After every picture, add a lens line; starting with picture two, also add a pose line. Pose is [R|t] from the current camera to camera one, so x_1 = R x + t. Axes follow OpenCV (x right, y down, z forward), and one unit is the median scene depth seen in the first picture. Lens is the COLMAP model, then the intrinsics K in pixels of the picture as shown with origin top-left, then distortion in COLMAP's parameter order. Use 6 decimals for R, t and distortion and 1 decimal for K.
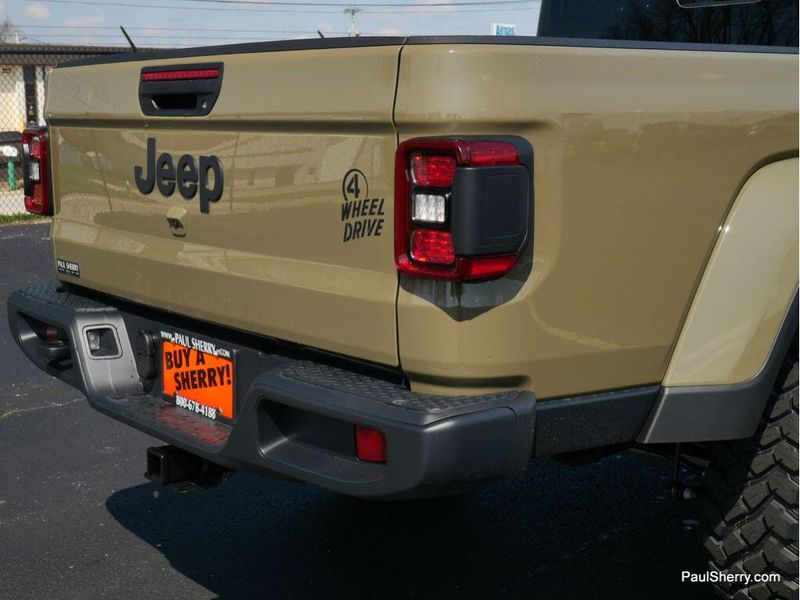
lens RADIAL K [[1650.4, 0, 400.0], [0, 1650.4, 300.0], [0, 0, 1]] dist [0.085883, -0.006536]
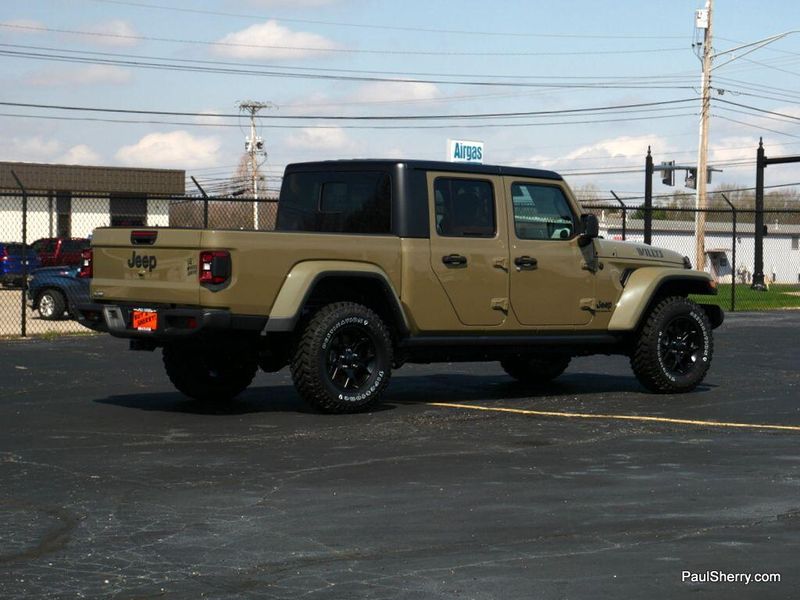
lens RADIAL K [[2657.7, 0, 400.0], [0, 2657.7, 300.0], [0, 0, 1]] dist [0.098801, -0.384618]
pose [[0.999224, 0.027403, 0.028276, 0.265025], [-0.024424, 0.994609, -0.100774, 0.582409], [-0.030885, 0.100005, 0.994507, -4.799548]]
